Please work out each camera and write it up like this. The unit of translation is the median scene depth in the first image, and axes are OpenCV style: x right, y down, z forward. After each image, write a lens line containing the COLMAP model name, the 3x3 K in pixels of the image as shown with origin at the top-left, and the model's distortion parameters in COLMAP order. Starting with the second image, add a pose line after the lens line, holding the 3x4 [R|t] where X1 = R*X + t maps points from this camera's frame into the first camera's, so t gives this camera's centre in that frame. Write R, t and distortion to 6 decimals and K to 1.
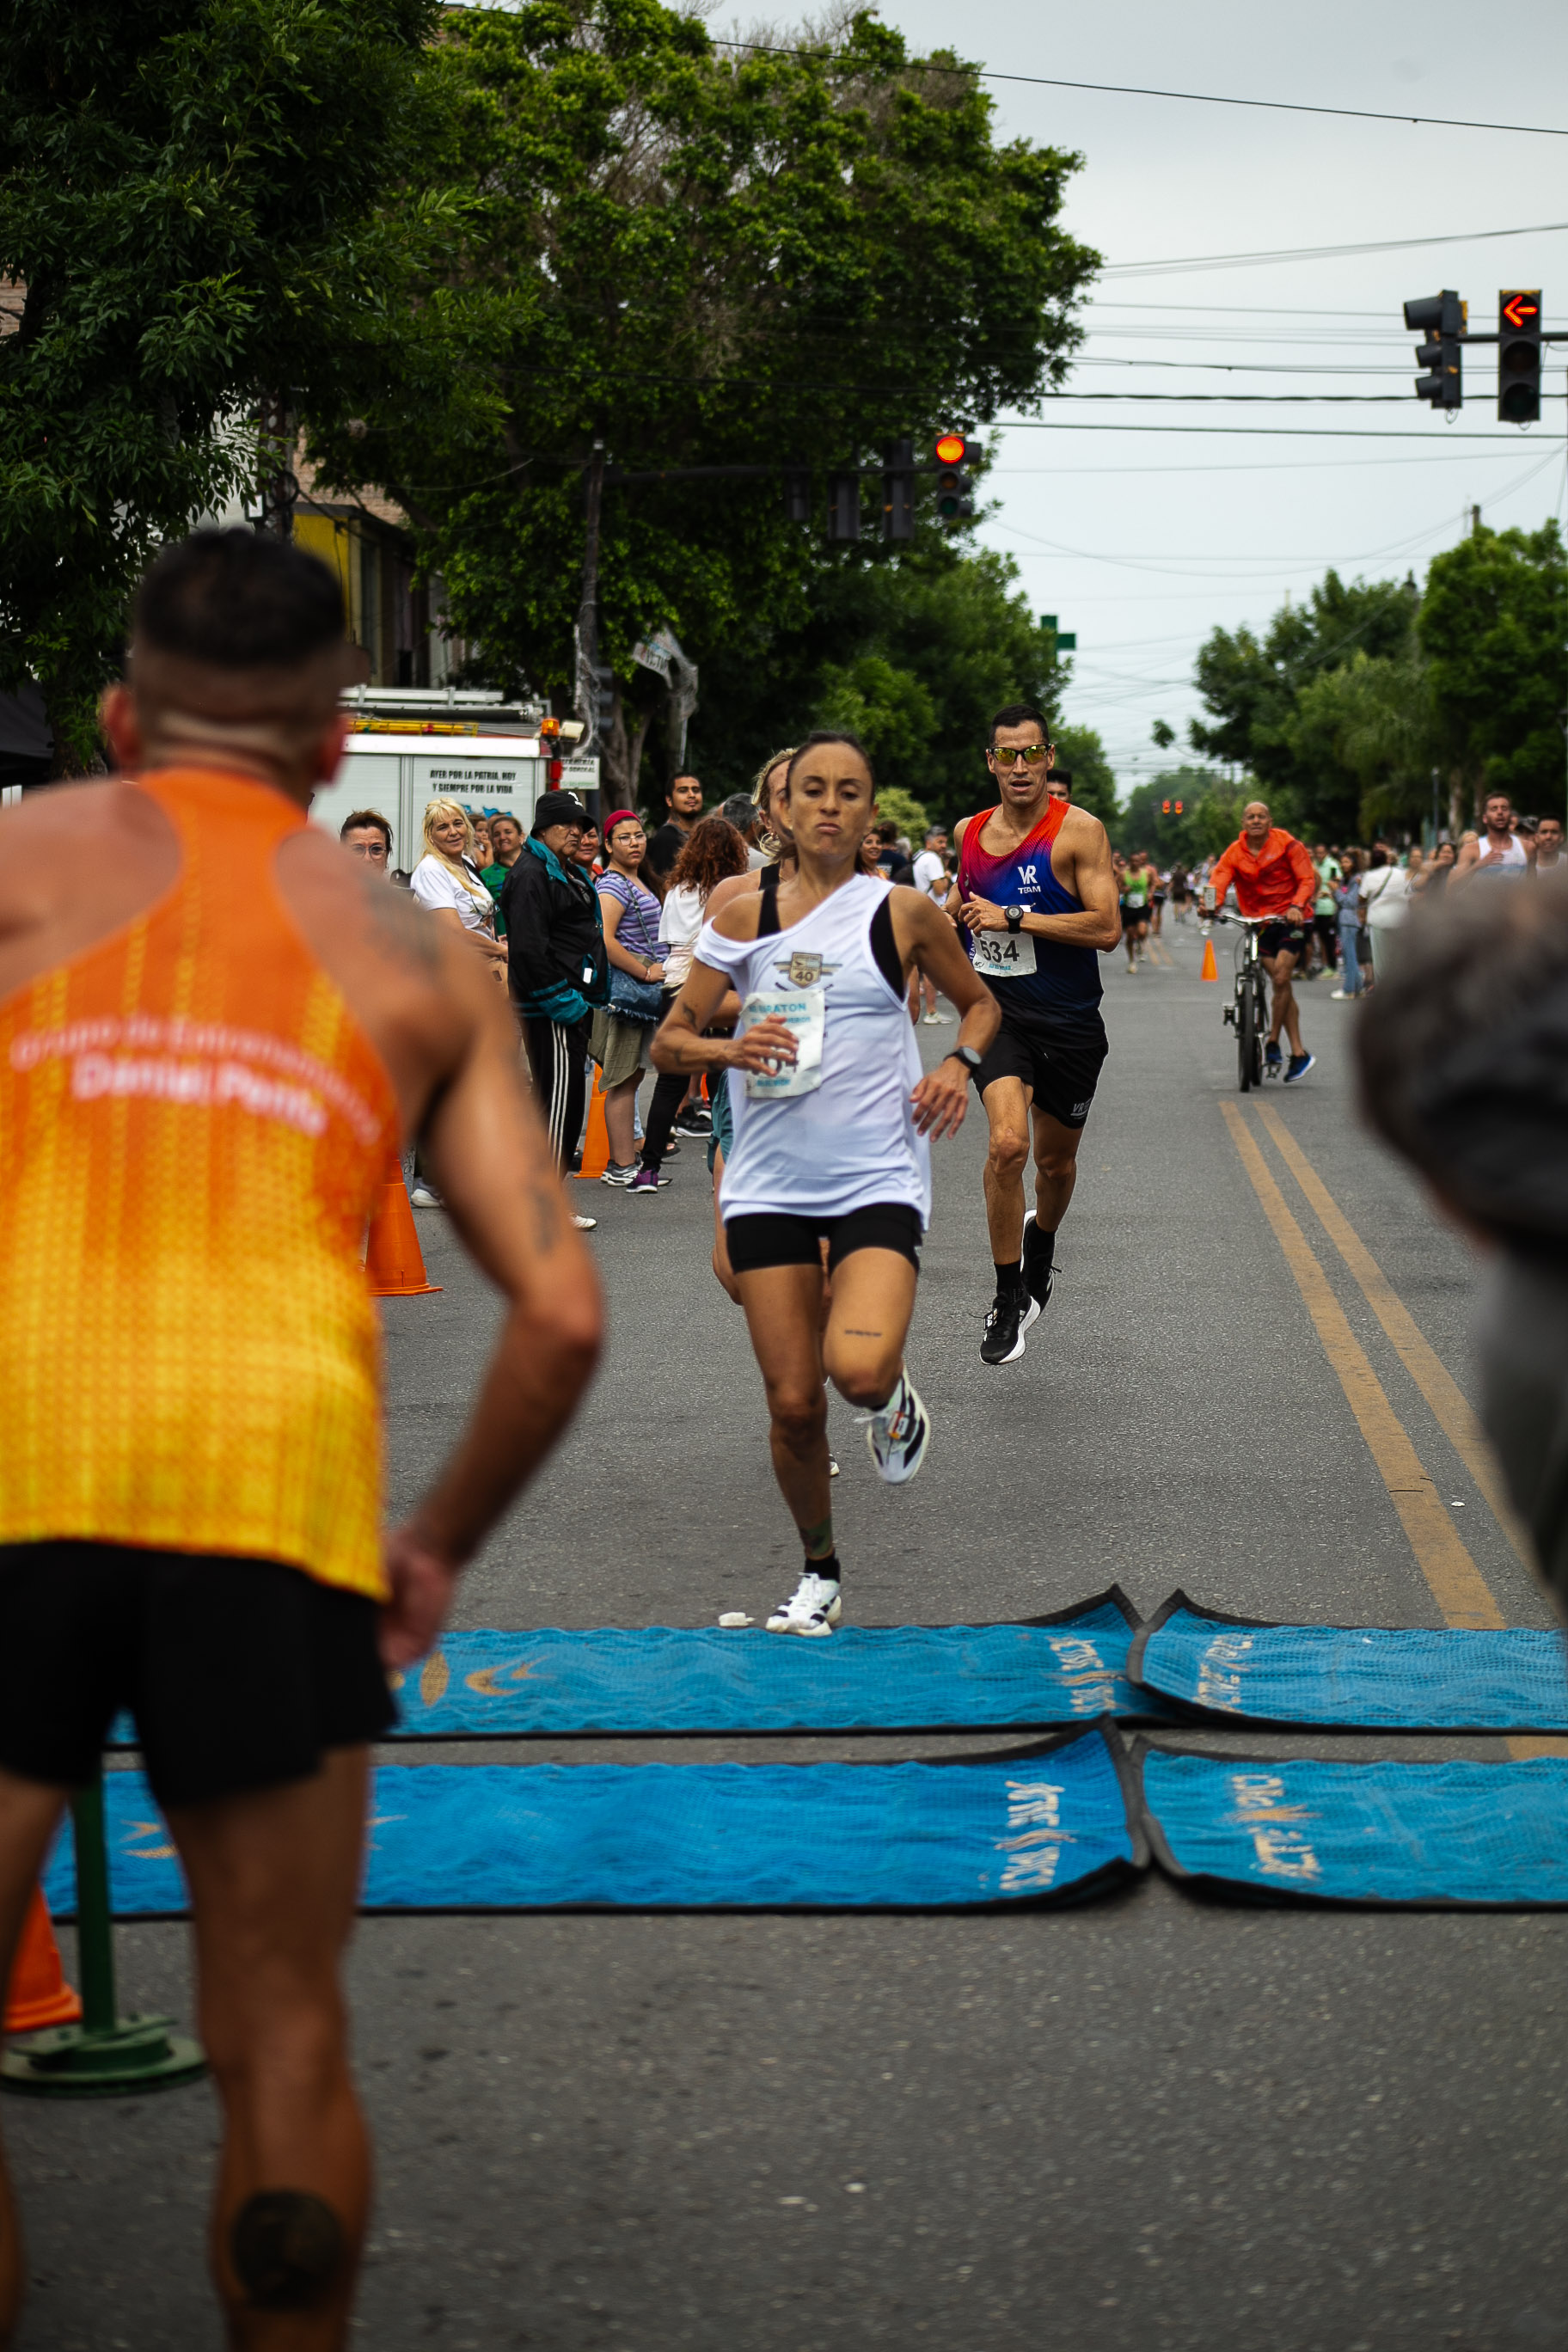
lens RADIAL K [[5149.6, 0, 689.8], [0, 5149.6, 1268.9], [0, 0, 1]] dist [0.018049, 0.000000]
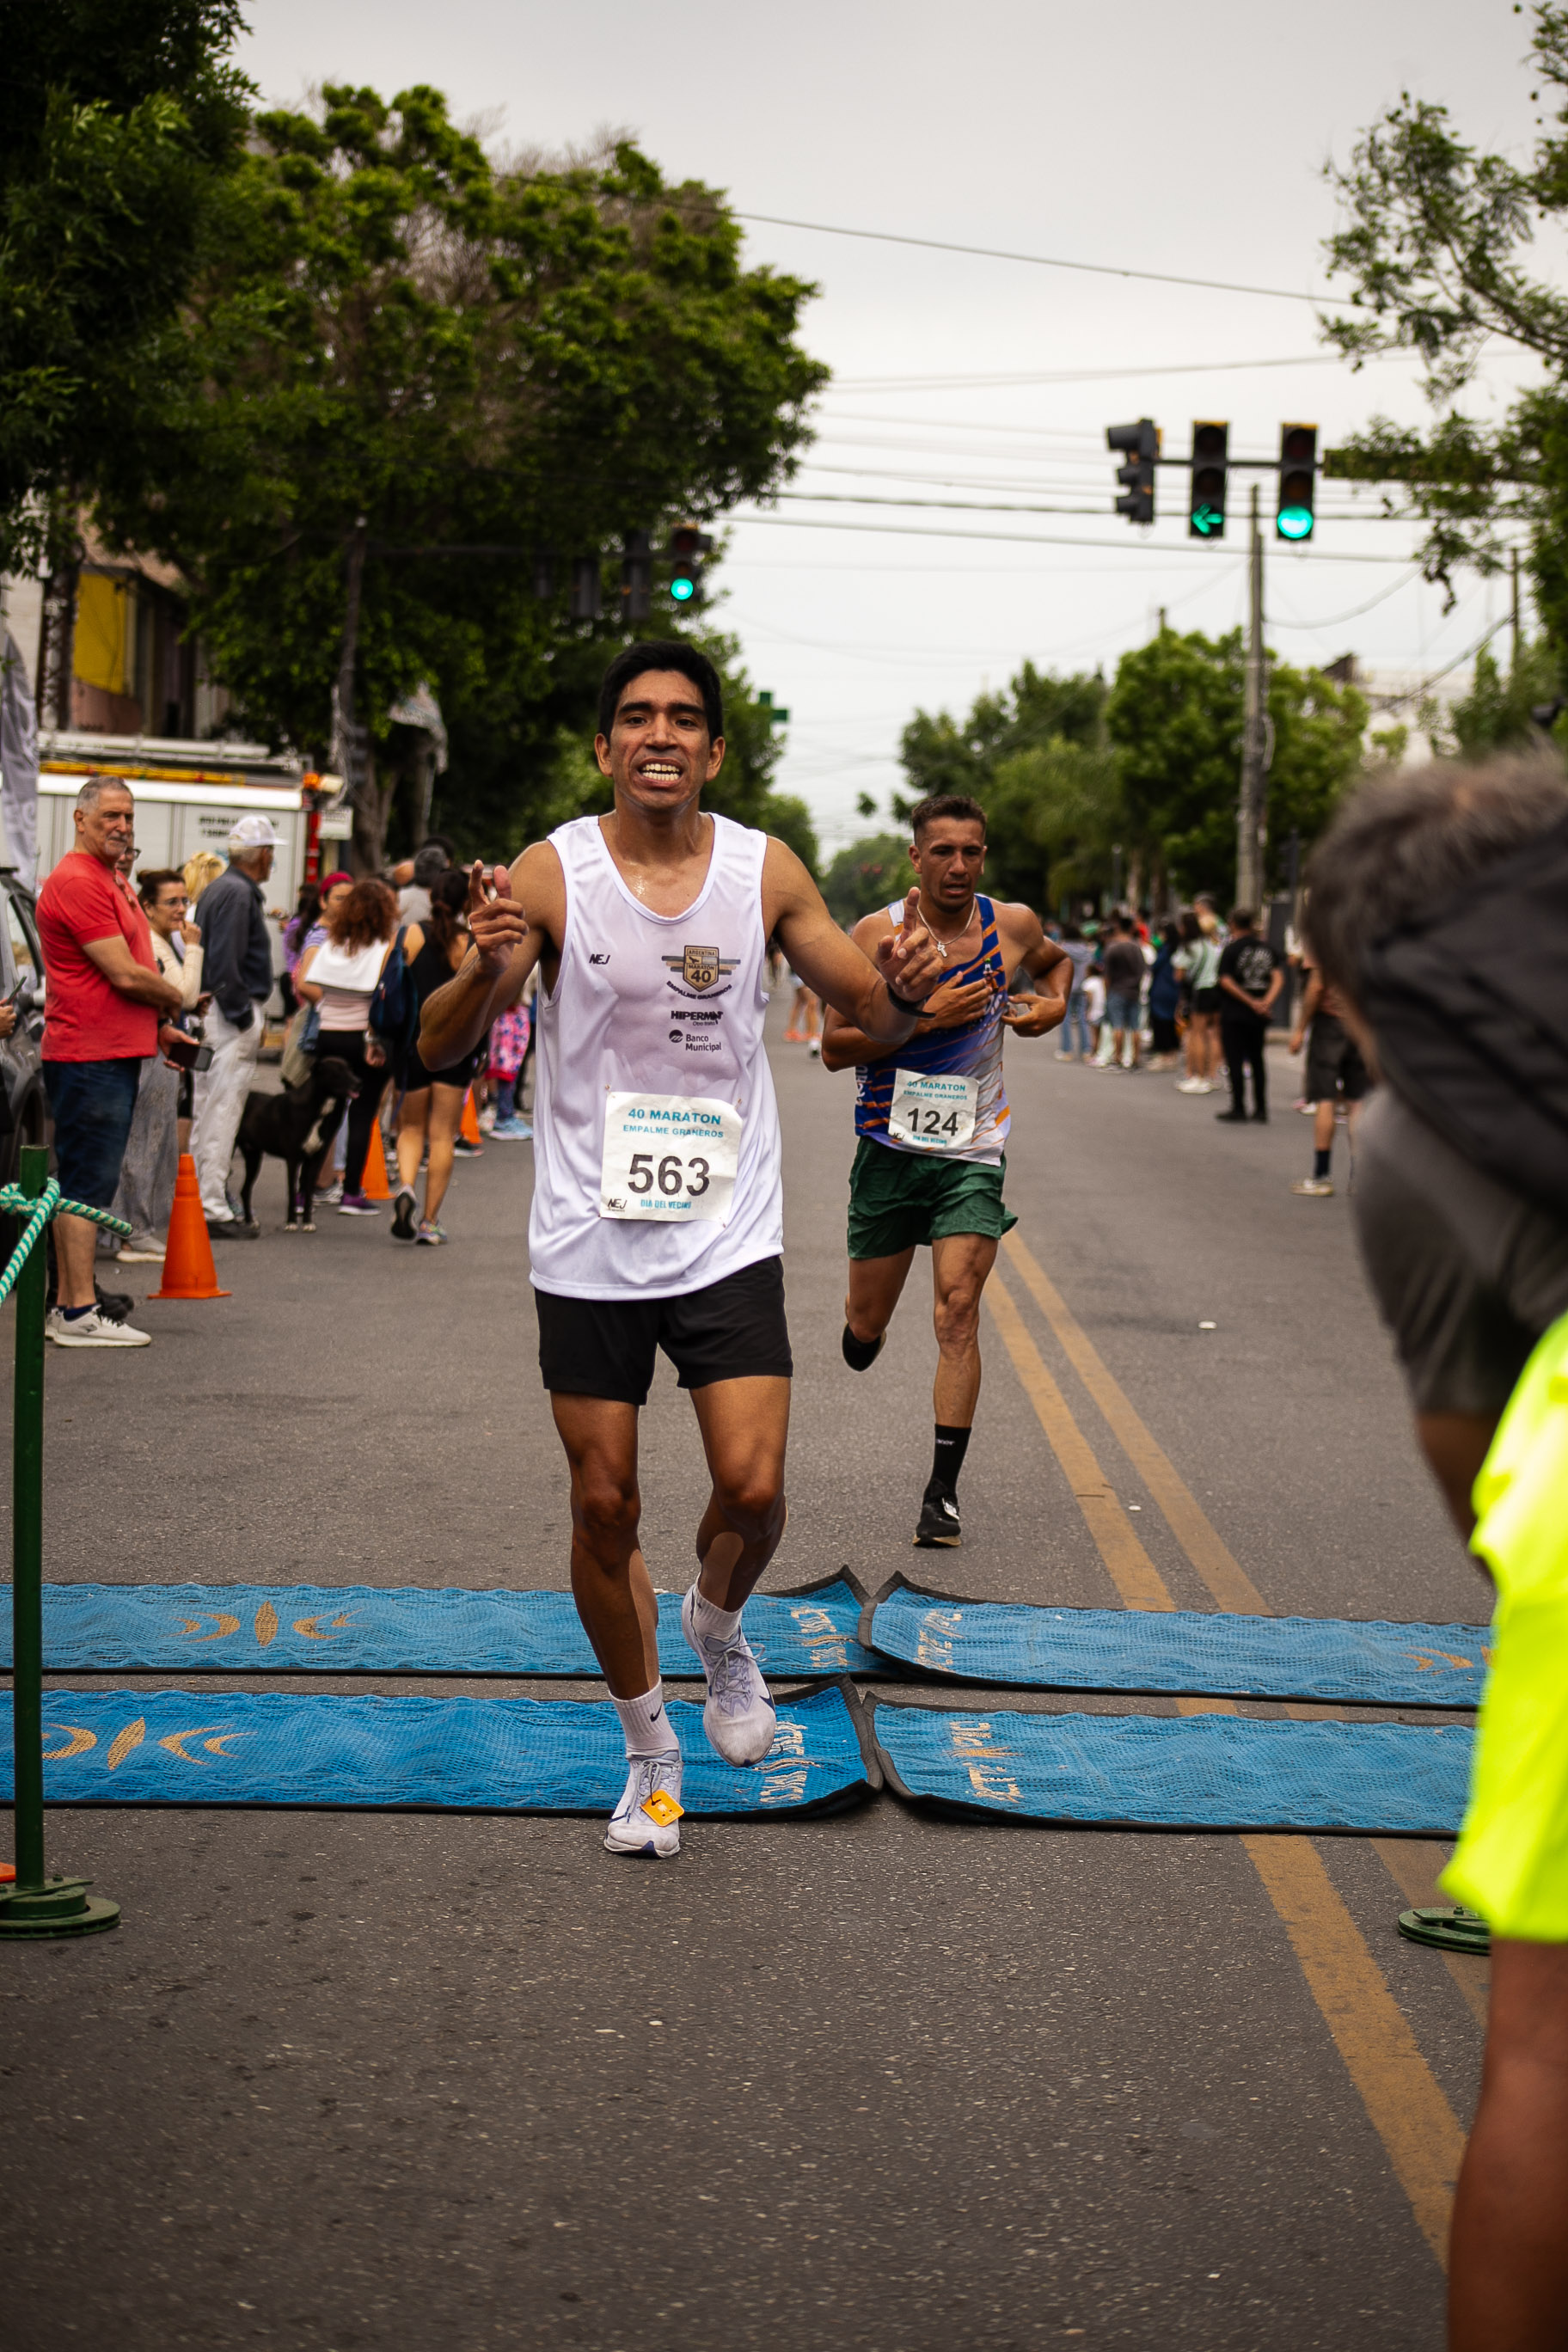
lens RADIAL K [[4809.4, 0, 656.5], [0, 4809.4, 1270.7], [0, 0, 1]] dist [-0.044612, 0.000000]
pose [[0.998084, 0.034520, 0.051343, -0.014566], [-0.034315, 0.999399, -0.004885, 0.001282], [-0.051480, 0.003114, 0.998669, -0.068278]]
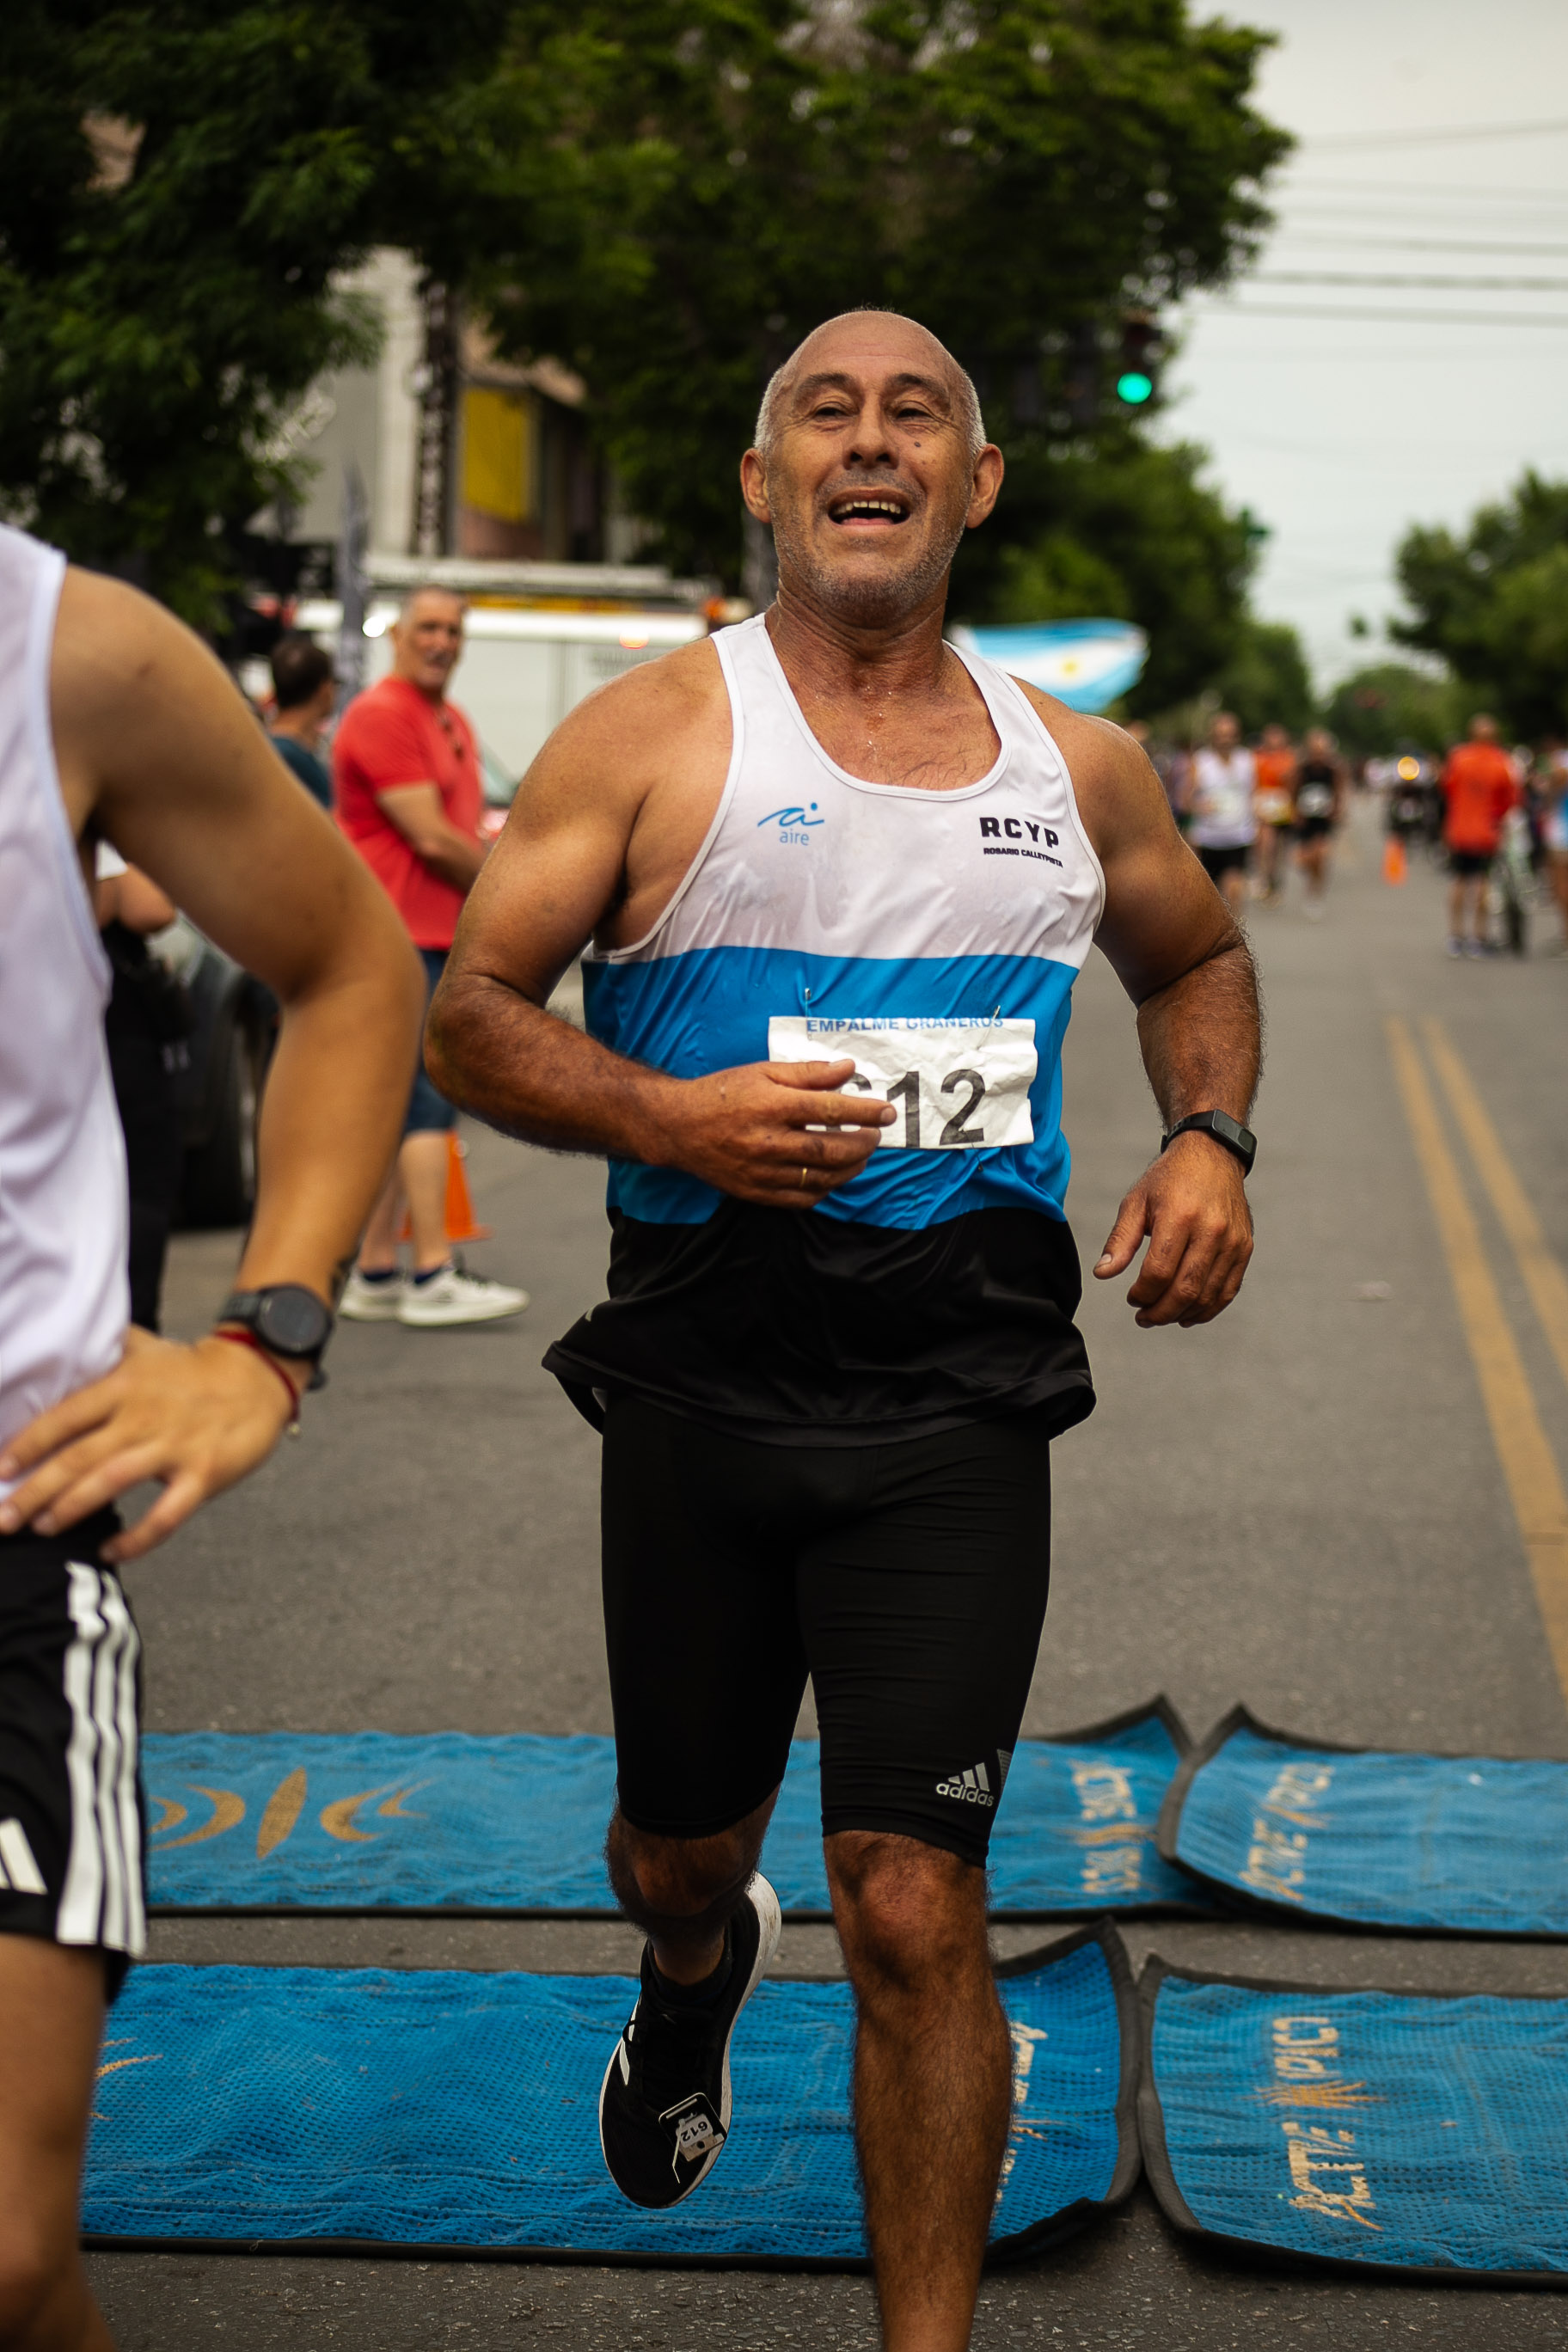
lens RADIAL K [[5094.9, 0, 640.5], [0, 5094.9, 1338.5], [0, 0, 1]] dist [-0.020310, 0.000000]
pose [[0.998718, 0.022999, -0.045097, 0.028357], [-0.021315, 0.999070, 0.037489, -0.017052], [0.045917, -0.036479, 0.998279, 0.164433]]
